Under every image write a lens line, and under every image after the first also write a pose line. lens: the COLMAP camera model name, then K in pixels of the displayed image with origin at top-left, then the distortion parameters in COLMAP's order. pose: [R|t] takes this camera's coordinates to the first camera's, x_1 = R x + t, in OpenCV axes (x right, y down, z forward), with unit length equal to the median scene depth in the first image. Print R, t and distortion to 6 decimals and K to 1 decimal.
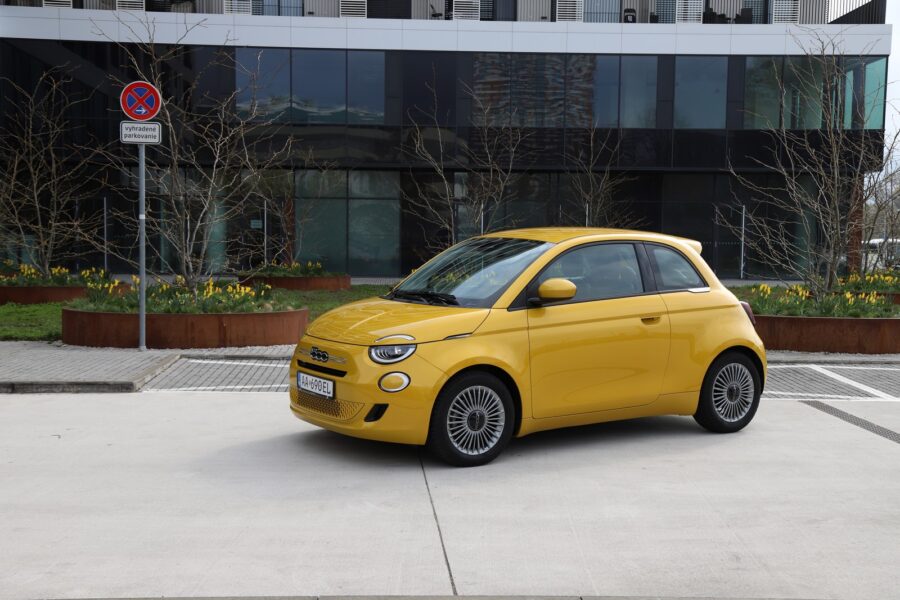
lens RADIAL K [[1157.2, 0, 450.1], [0, 1157.2, 299.5], [0, 0, 1]] dist [0.092030, 0.000000]
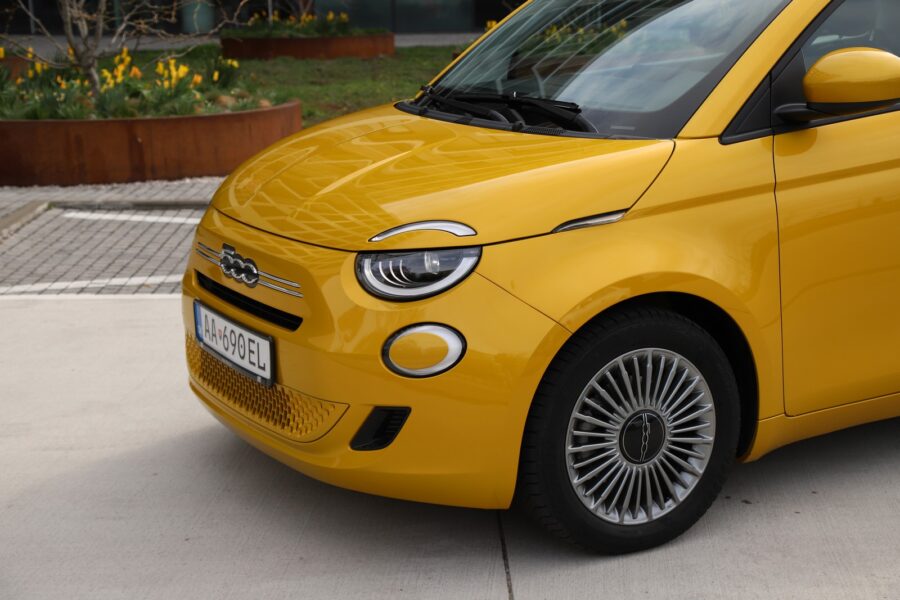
lens RADIAL K [[1639.8, 0, 449.4], [0, 1639.8, 304.0], [0, 0, 1]] dist [0.320040, 0.000000]
pose [[0.997798, -0.019888, -0.063270, -0.005459], [0.028852, 0.989144, 0.144087, -0.018946], [0.059717, -0.145595, 0.987540, 0.445836]]
